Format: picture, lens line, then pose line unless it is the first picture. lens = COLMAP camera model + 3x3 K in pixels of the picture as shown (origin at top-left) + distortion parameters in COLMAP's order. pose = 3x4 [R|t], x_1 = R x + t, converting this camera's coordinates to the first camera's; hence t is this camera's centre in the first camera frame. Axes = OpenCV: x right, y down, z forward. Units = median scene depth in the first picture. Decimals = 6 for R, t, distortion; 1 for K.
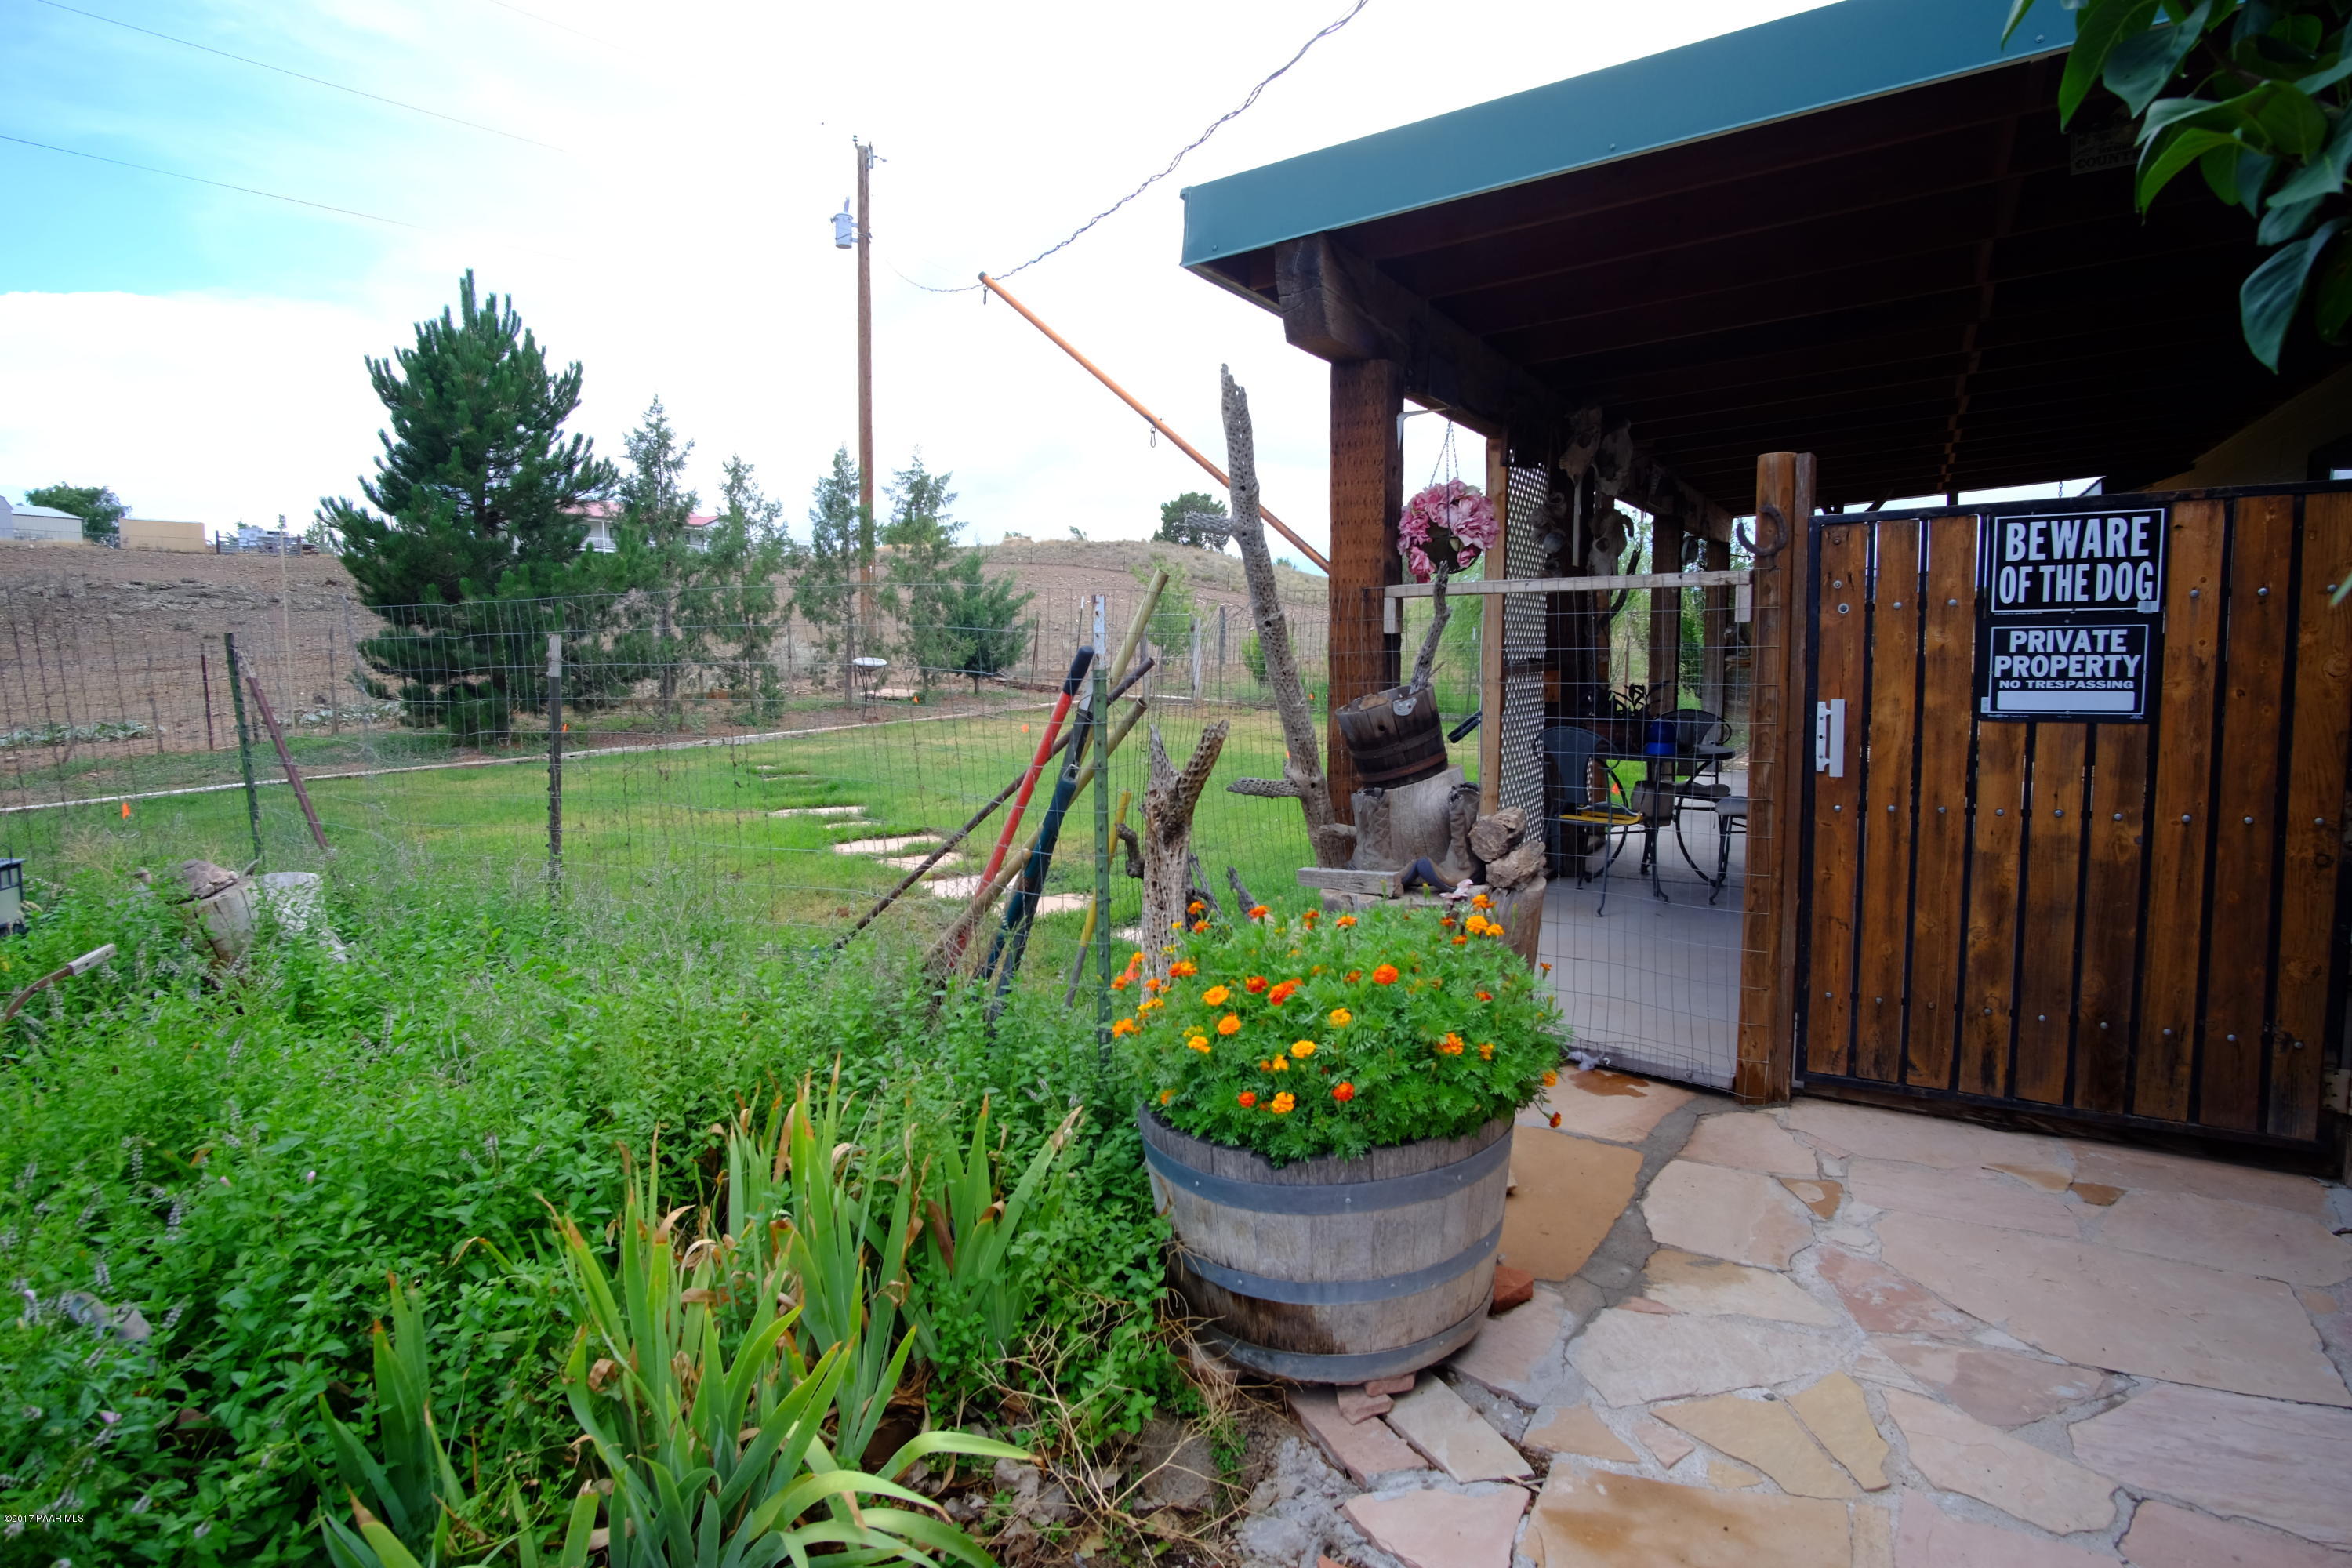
lens RADIAL K [[1254.5, 0, 1180.1], [0, 1254.5, 769.3], [0, 0, 1]] dist [-0.033364, 0.009037]
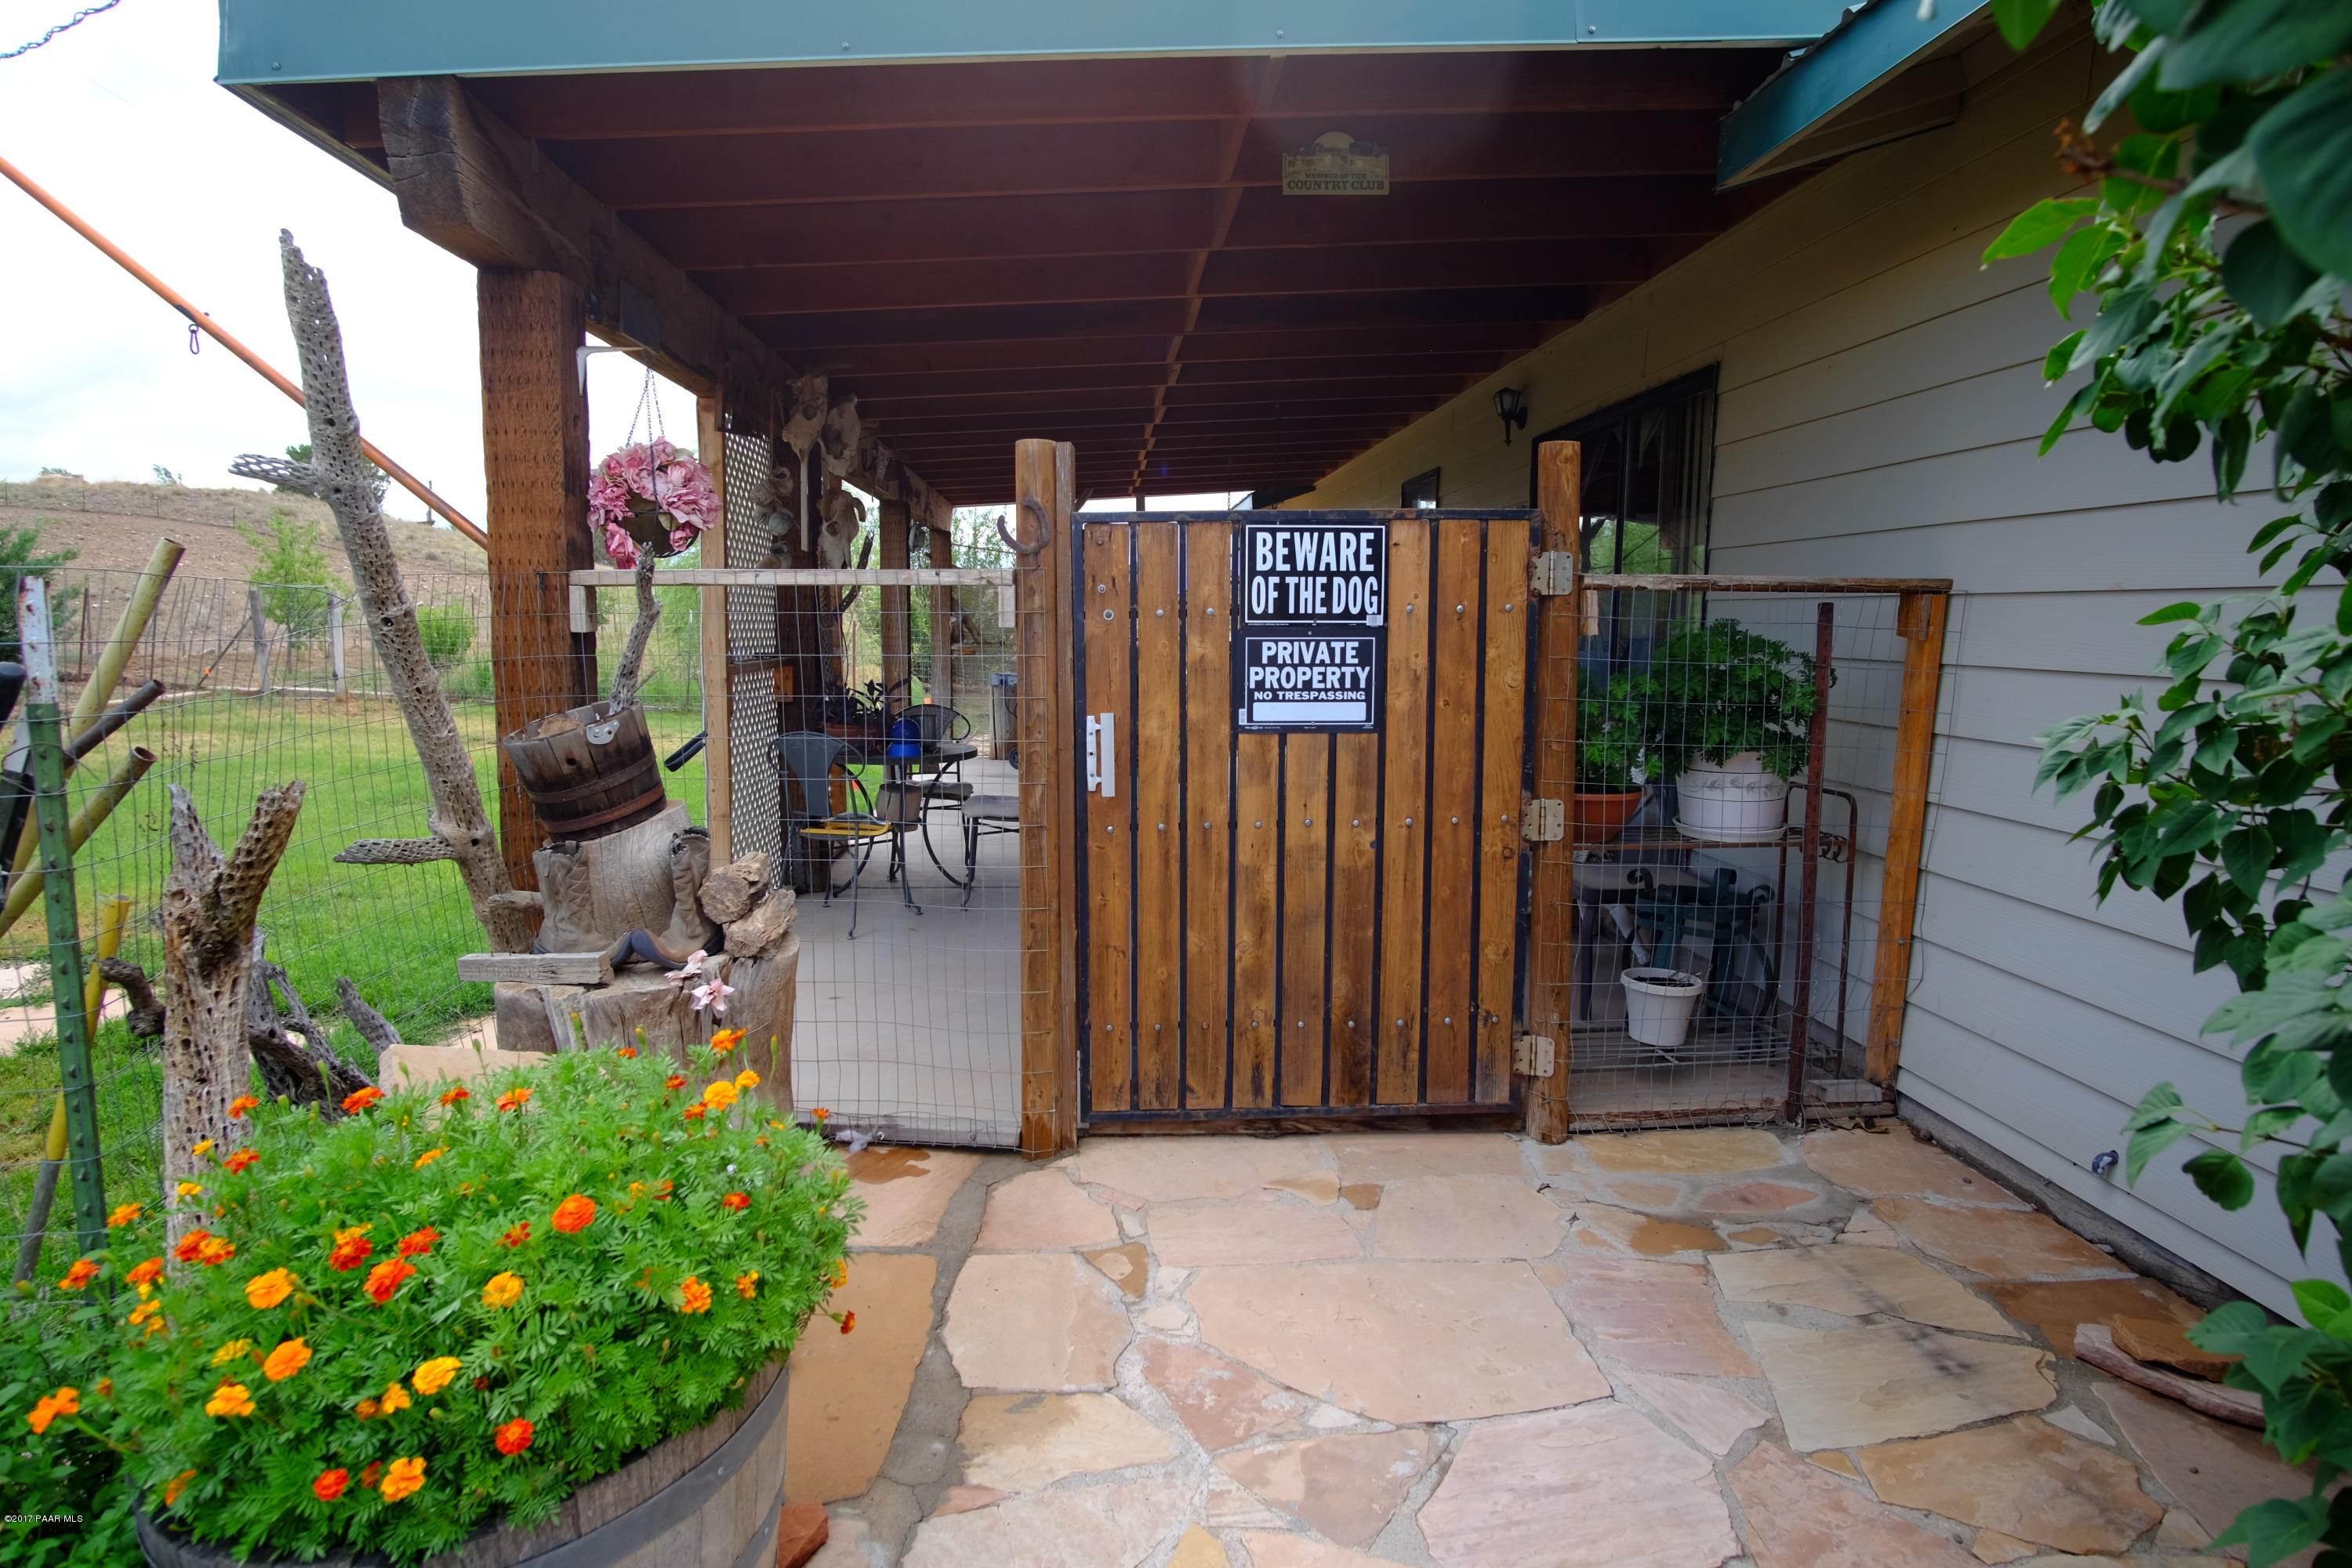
lens RADIAL K [[1254.5, 0, 1180.1], [0, 1254.5, 769.3], [0, 0, 1]] dist [-0.033364, 0.009037]
pose [[0.824619, -0.050227, 0.563454, 0.045920], [0.040995, 0.998737, 0.029032, -0.039444], [-0.564201, -0.000841, 0.825637, 0.199164]]
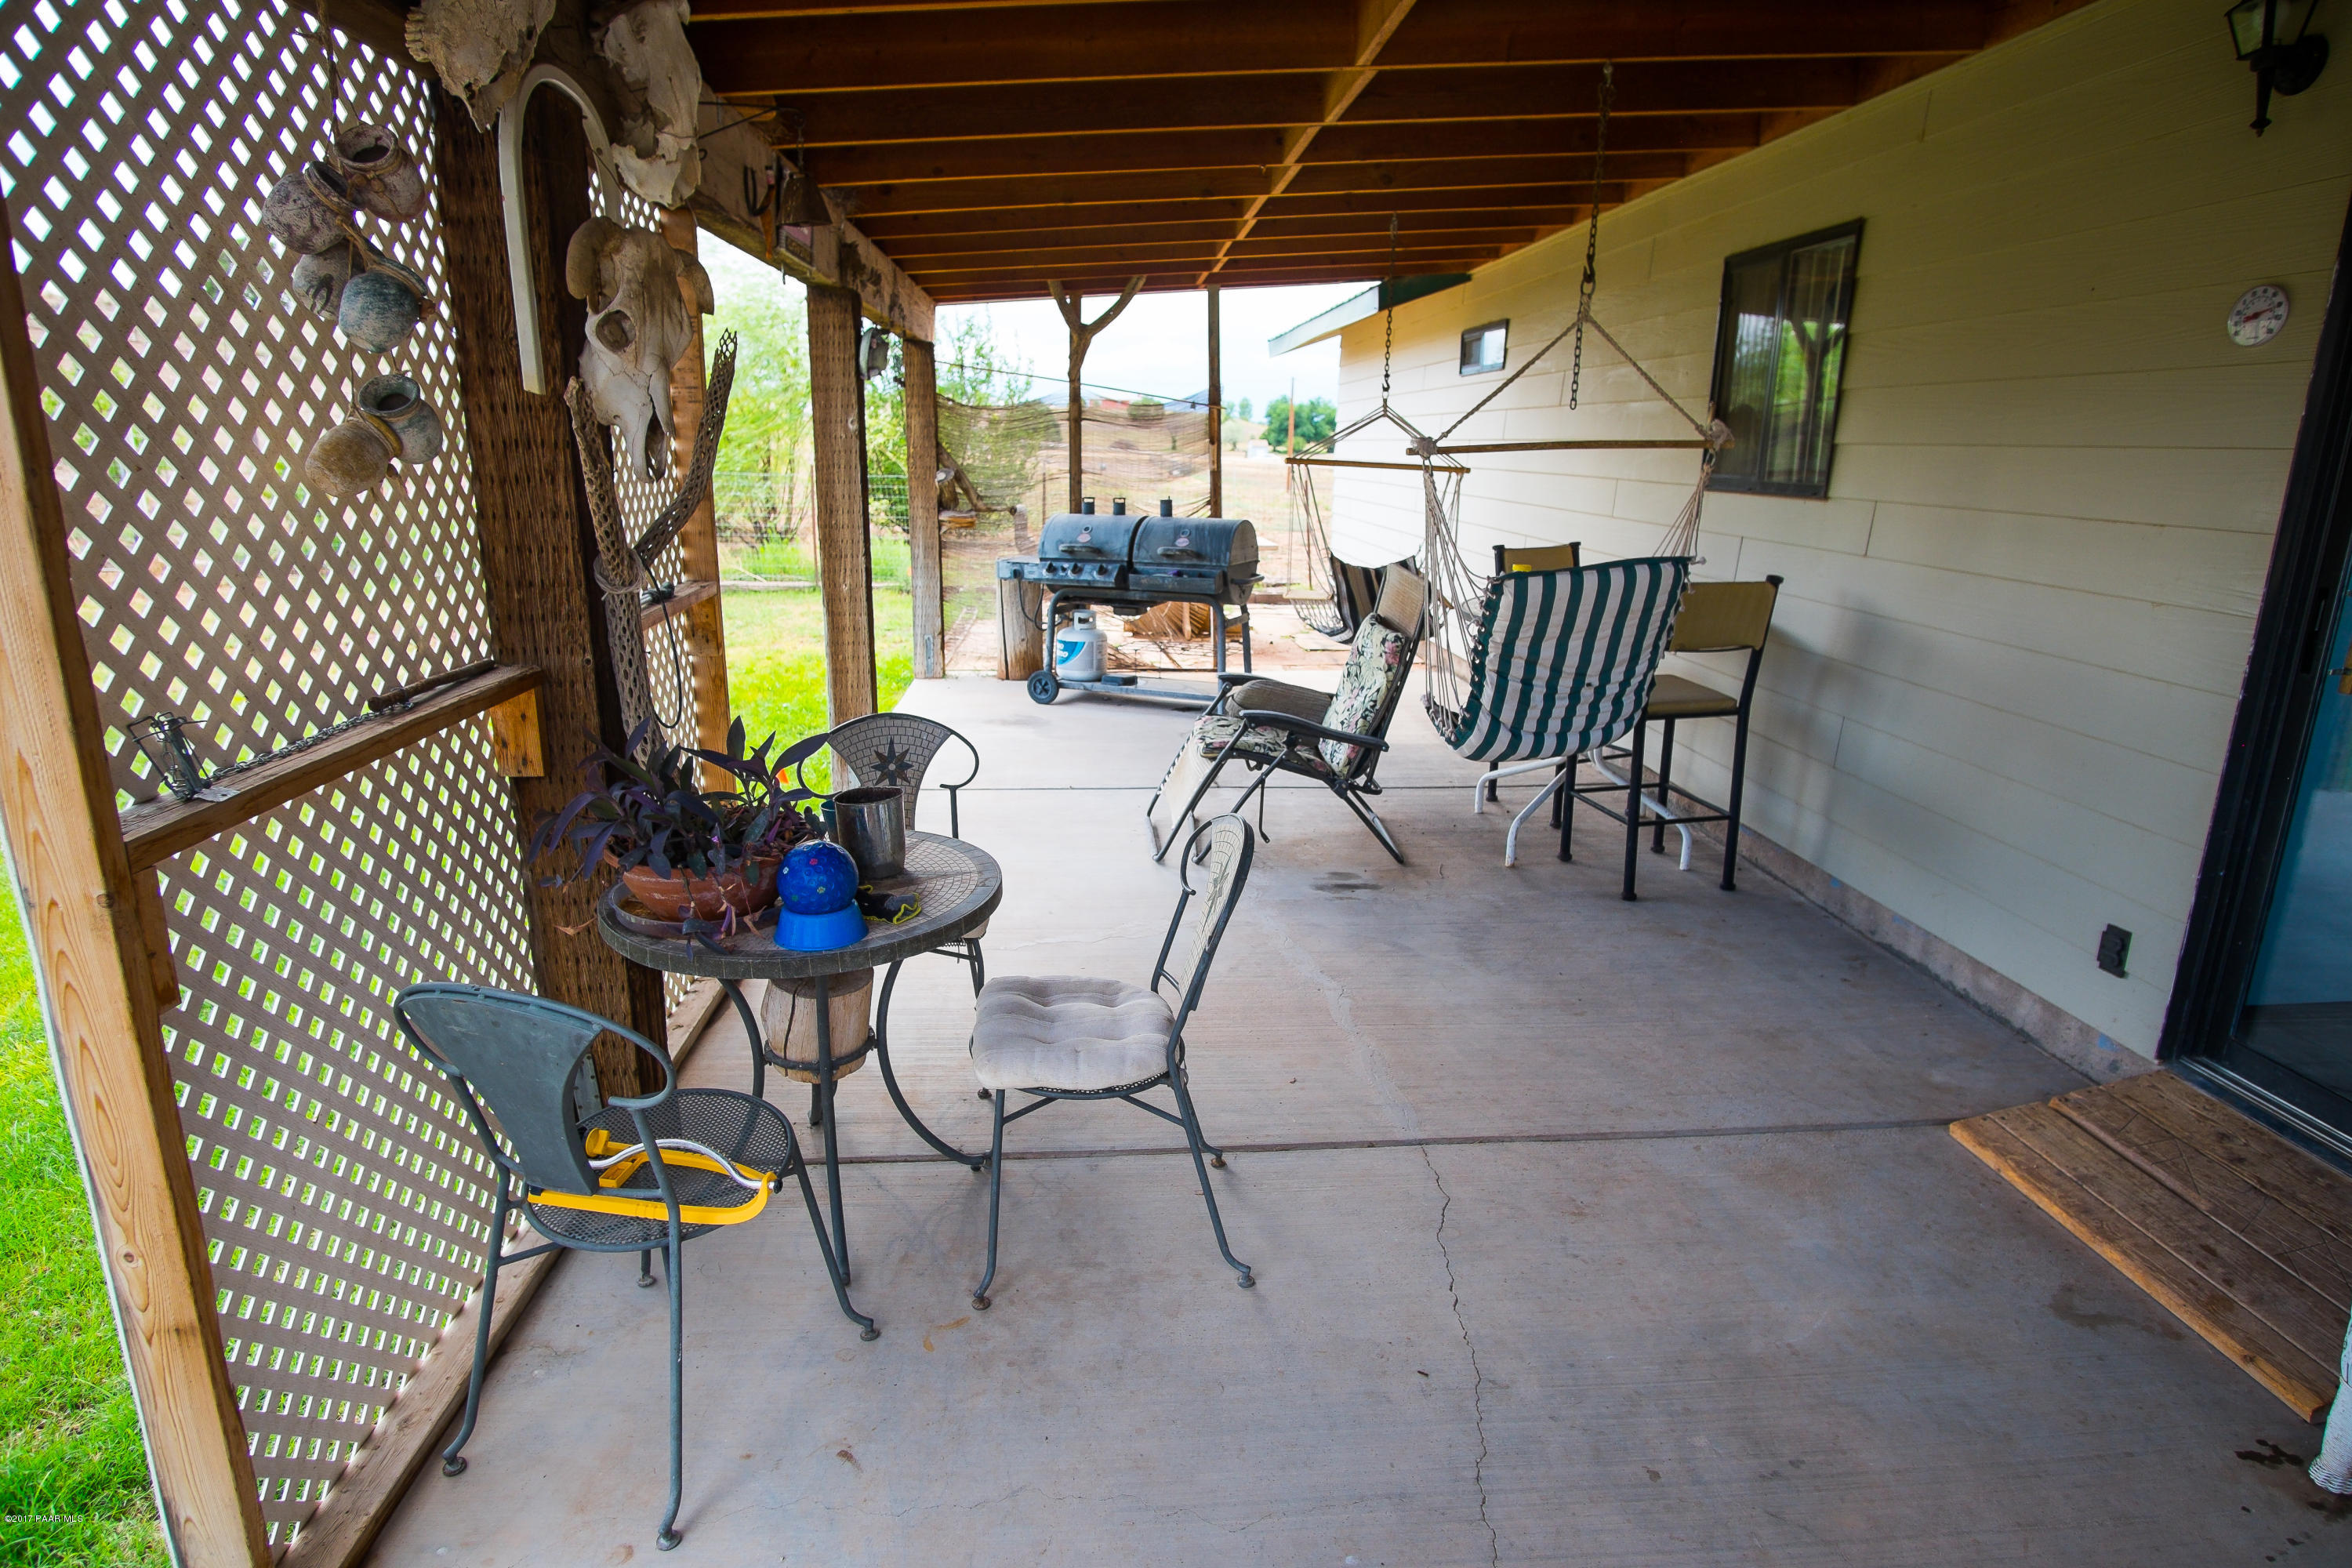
lens RADIAL K [[1254.5, 0, 1180.1], [0, 1254.5, 769.3], [0, 0, 1]] dist [-0.033364, 0.009037]
pose [[0.821551, -0.125968, 0.556045, 0.523275], [0.038739, 0.985366, 0.165991, -0.220447], [-0.568817, -0.114829, 0.814408, 1.241632]]
